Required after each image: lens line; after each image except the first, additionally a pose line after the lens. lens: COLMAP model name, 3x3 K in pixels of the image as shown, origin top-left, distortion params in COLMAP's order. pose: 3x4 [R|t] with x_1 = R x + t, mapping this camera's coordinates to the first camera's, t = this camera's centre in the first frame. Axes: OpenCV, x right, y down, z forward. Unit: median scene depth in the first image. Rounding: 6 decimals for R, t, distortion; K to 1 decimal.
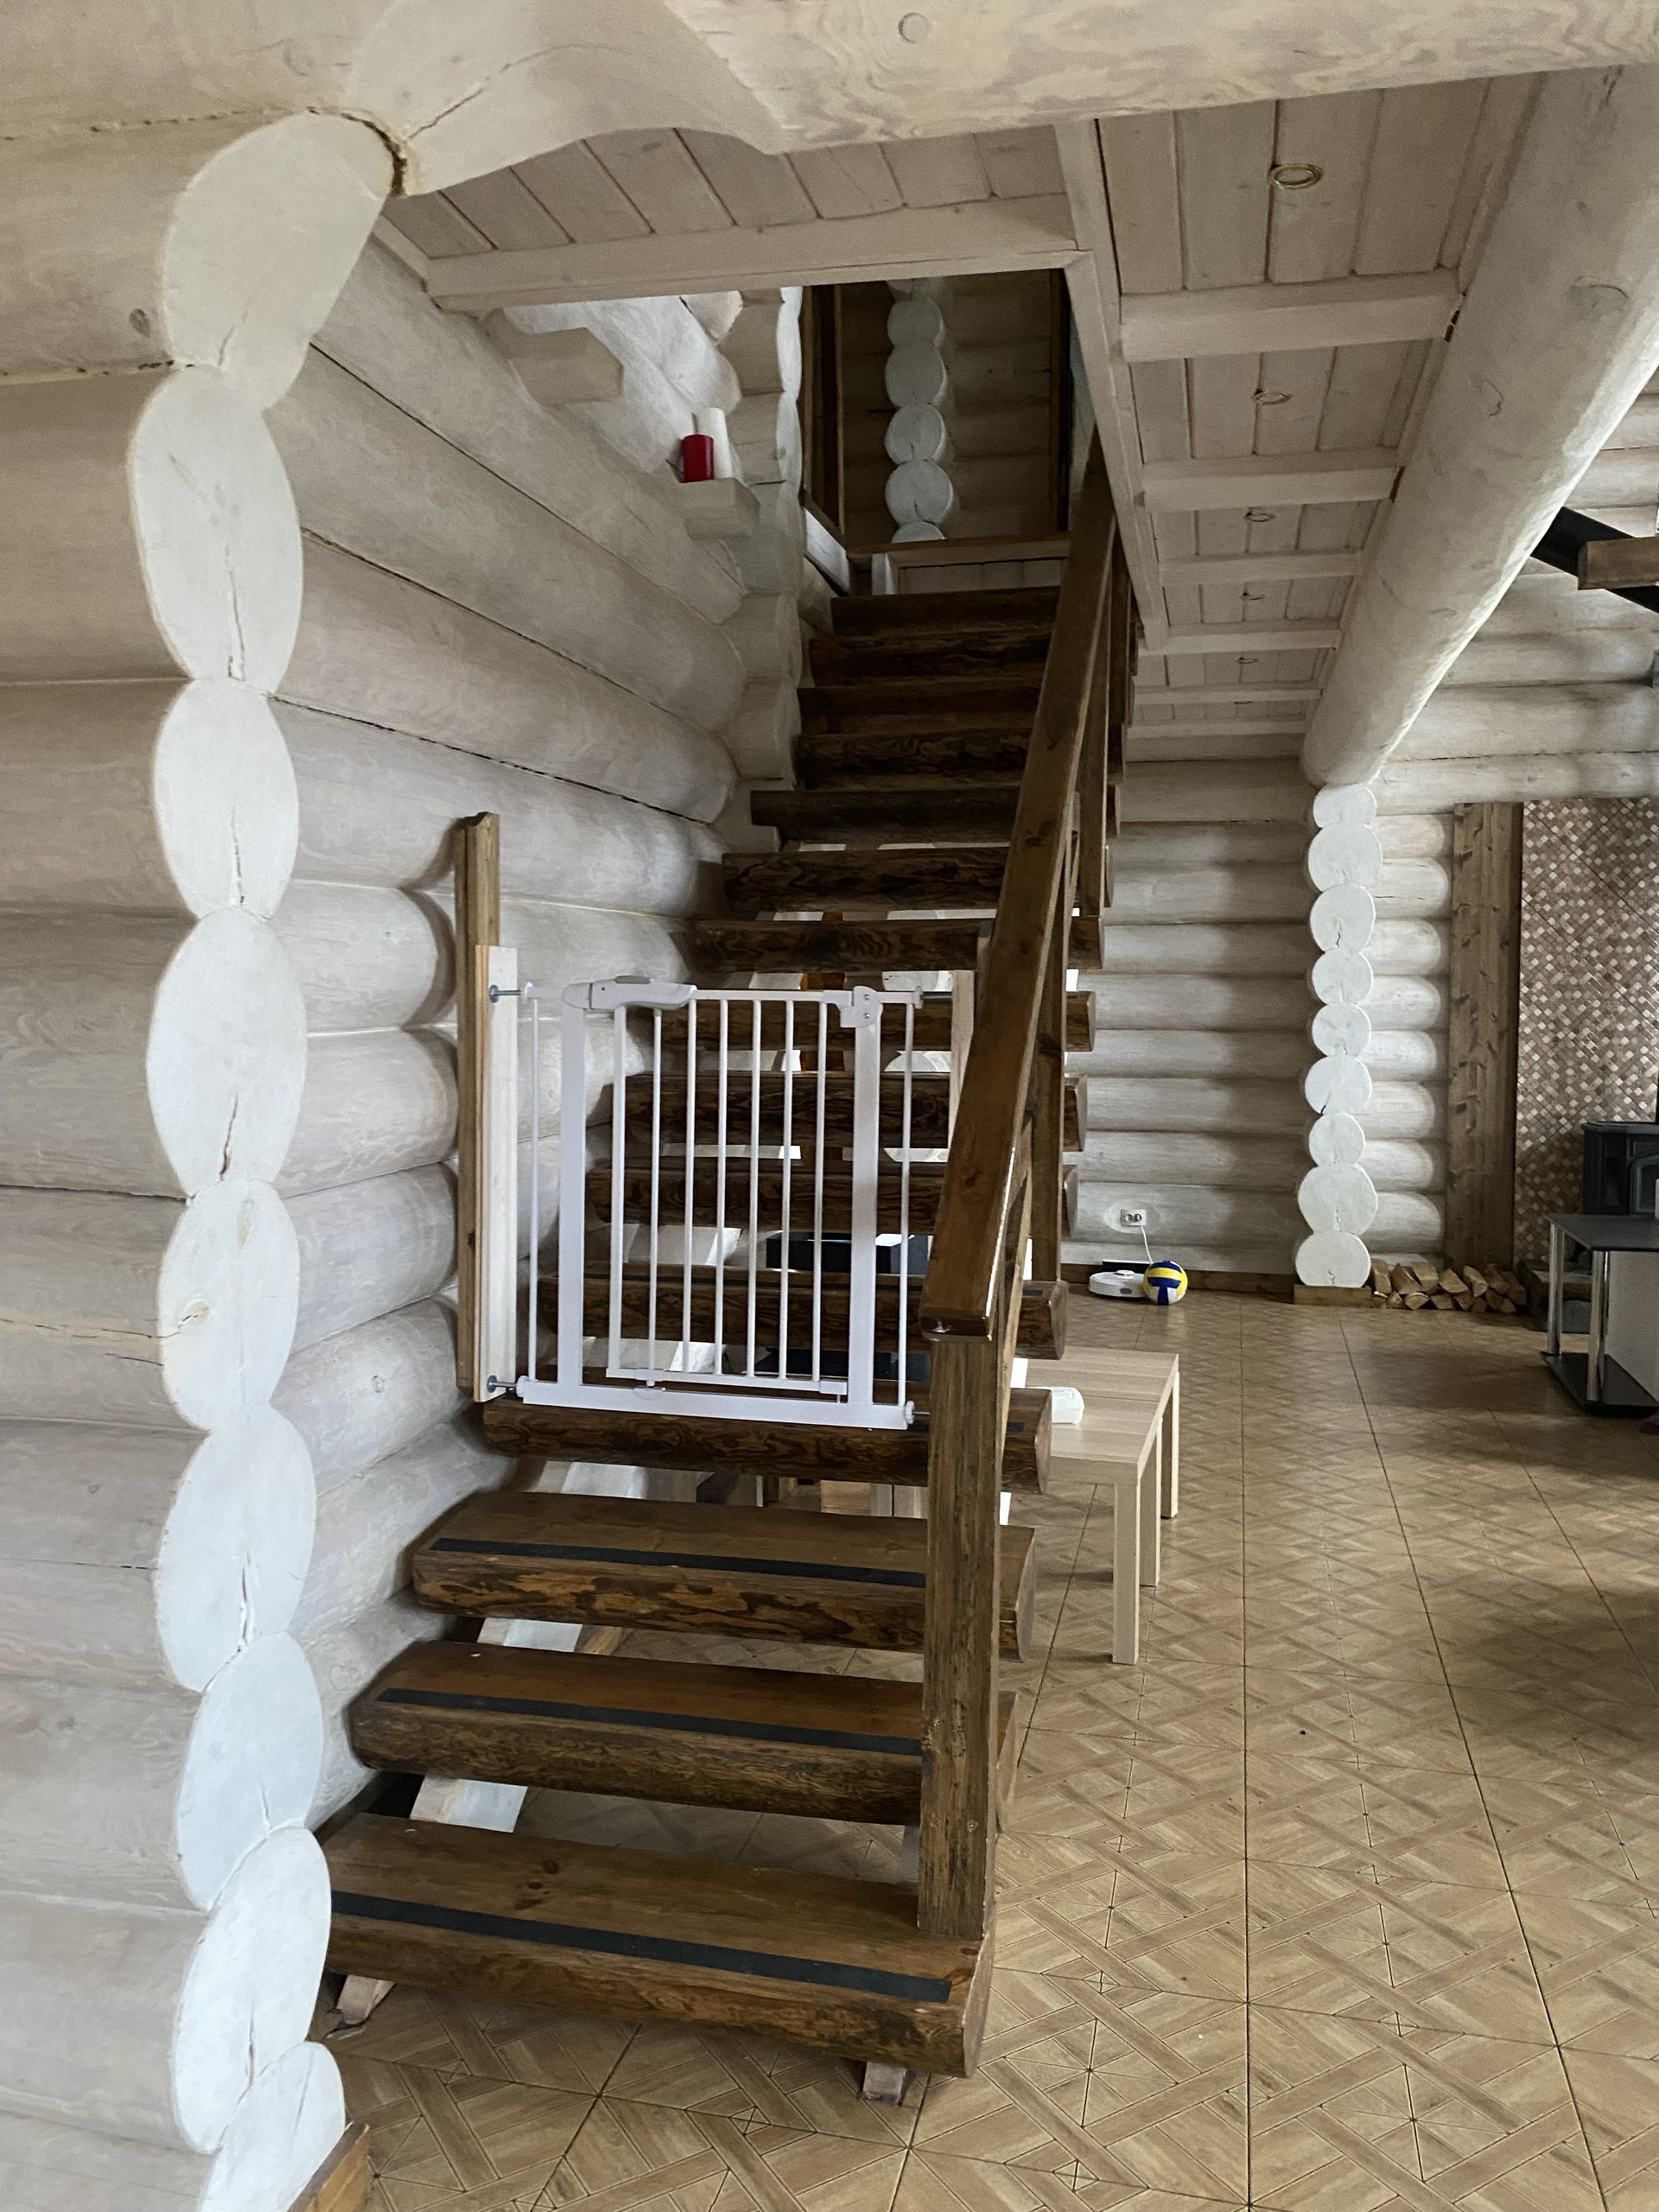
lens RADIAL K [[1710.6, 0, 852.8], [0, 1710.6, 1099.9], [0, 0, 1]] dist [0.044326, -0.049889]
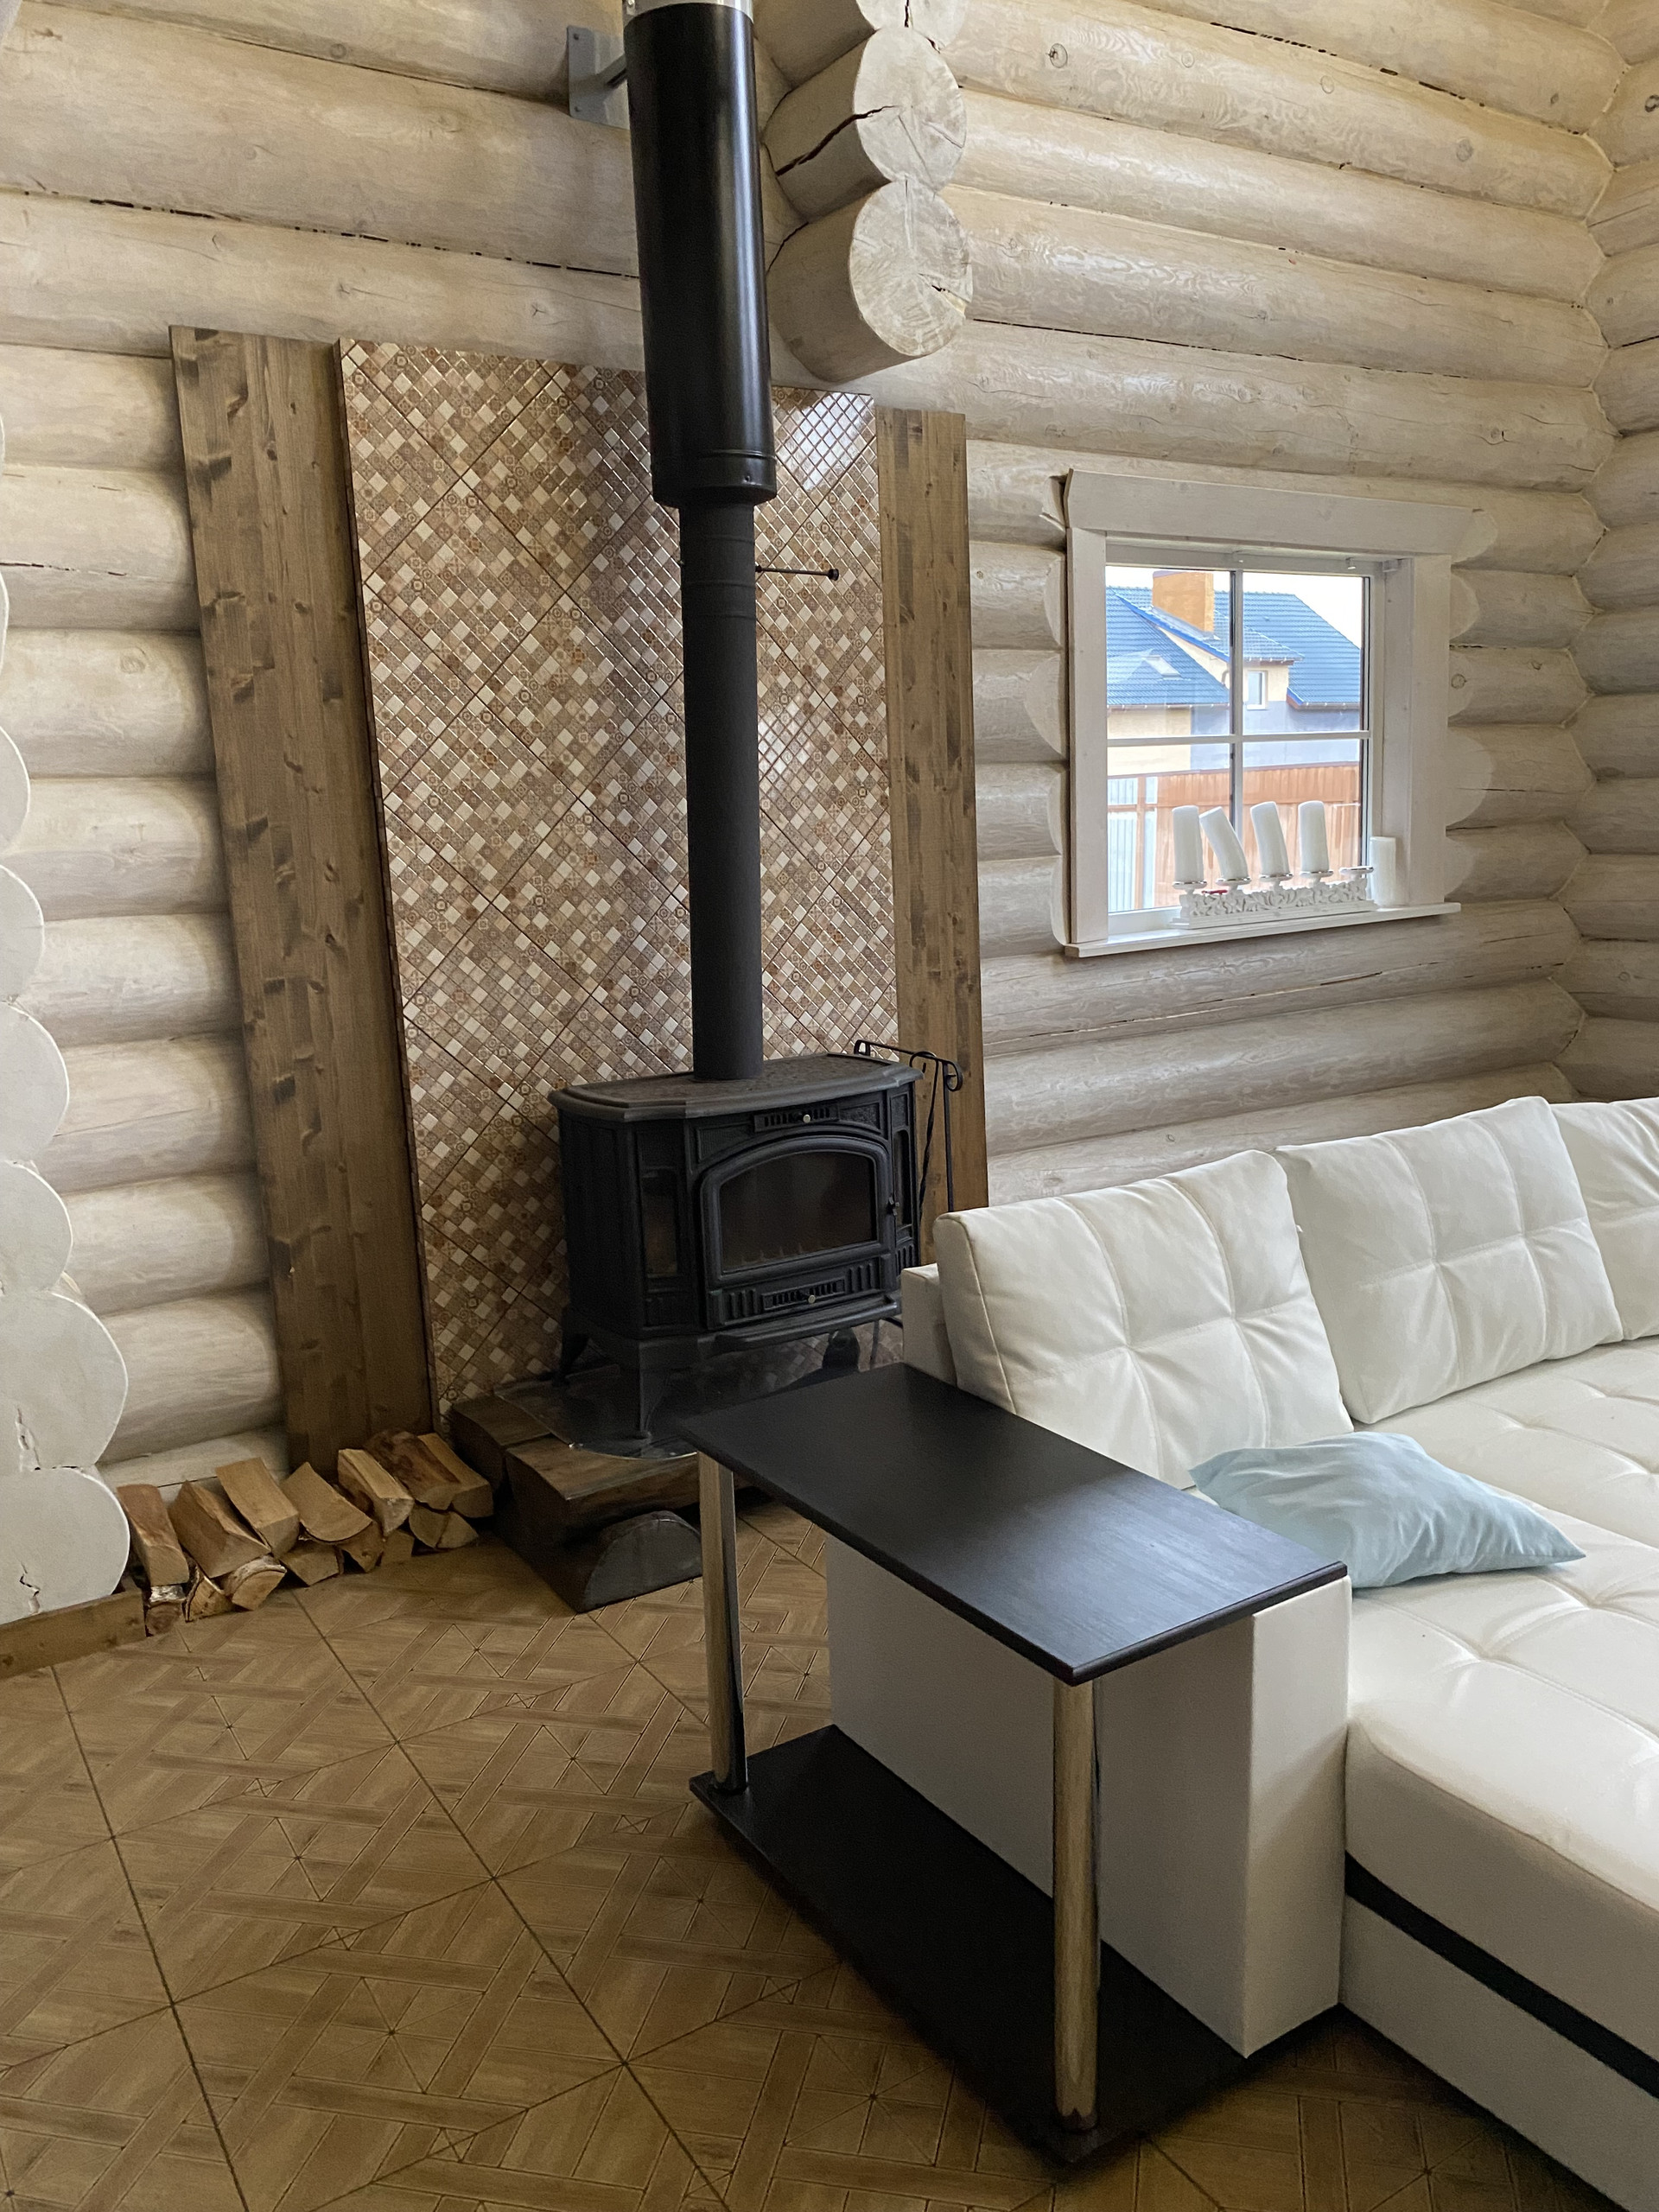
lens RADIAL K [[1633.4, 0, 829.5], [0, 1633.4, 1106.0], [0, 0, 1]] dist [0.062799, -0.164162]
pose [[0.710410, -0.156812, 0.686096, 0.174537], [0.084636, 0.986822, 0.137909, -0.036612], [-0.698680, -0.039904, 0.714320, 0.628758]]
